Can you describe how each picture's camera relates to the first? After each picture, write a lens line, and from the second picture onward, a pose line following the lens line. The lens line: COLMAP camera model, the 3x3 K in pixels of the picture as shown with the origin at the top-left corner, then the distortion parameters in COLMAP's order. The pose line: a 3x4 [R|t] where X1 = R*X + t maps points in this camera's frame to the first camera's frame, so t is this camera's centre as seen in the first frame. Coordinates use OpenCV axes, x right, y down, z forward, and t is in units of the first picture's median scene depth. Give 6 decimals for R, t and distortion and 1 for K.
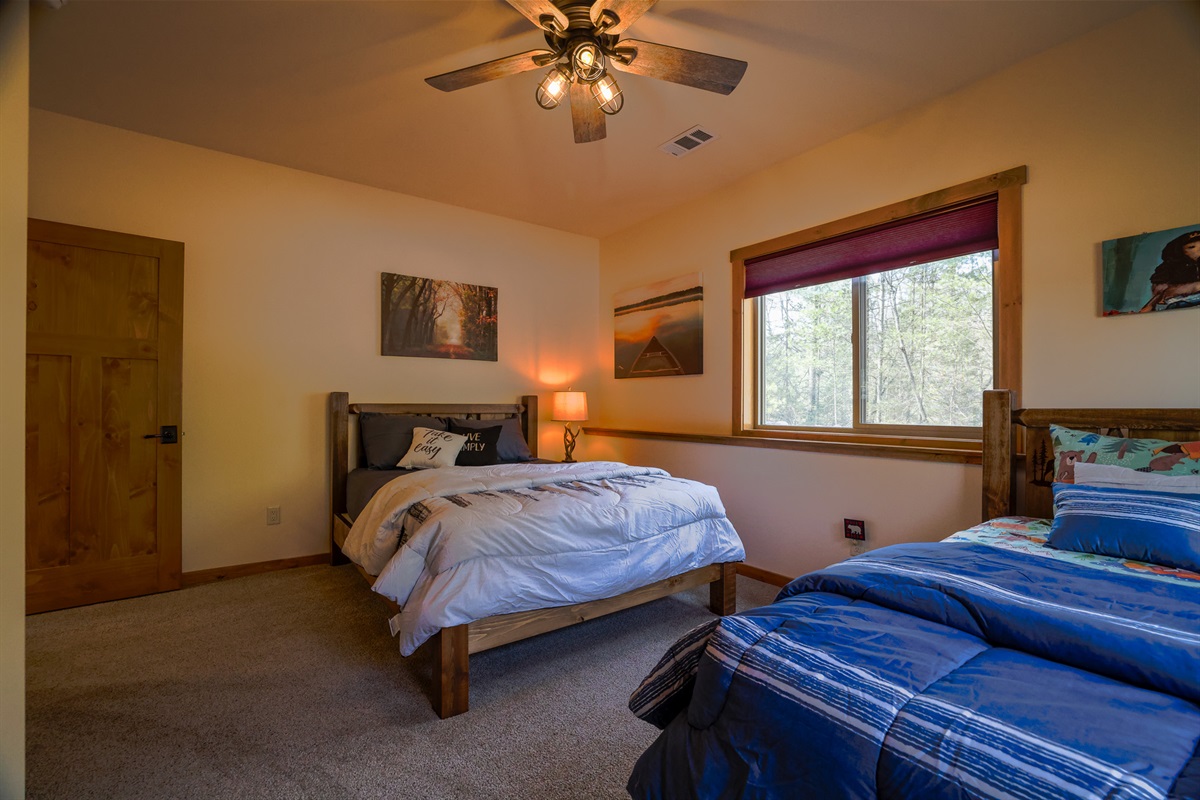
lens RADIAL K [[513.9, 0, 600.0], [0, 513.9, 400.0], [0, 0, 1]] dist [-0.039848, 0.015073]
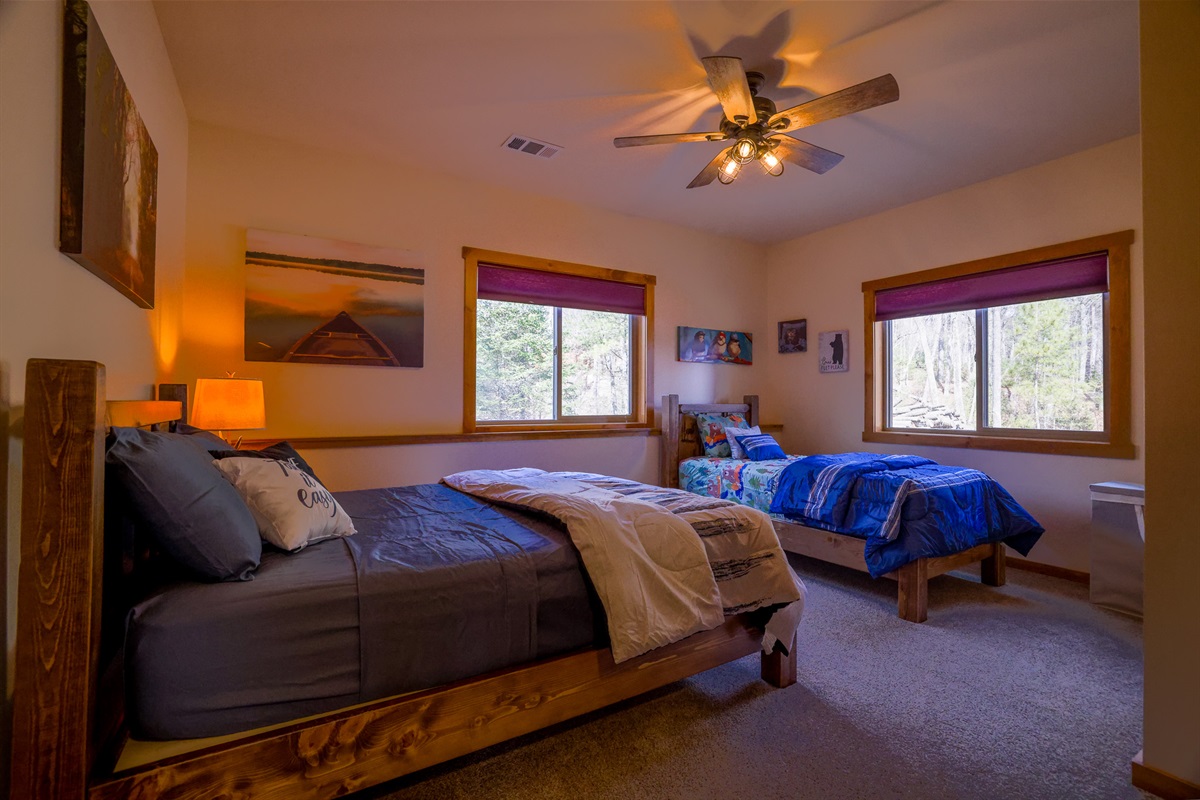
lens RADIAL K [[513.9, 0, 600.0], [0, 513.9, 400.0], [0, 0, 1]] dist [-0.039848, 0.015073]
pose [[0.094391, 0.003293, 0.995530, -0.660239], [-0.004008, 0.999988, -0.002928, 0.007479], [-0.995527, -0.003713, 0.094403, 0.604162]]
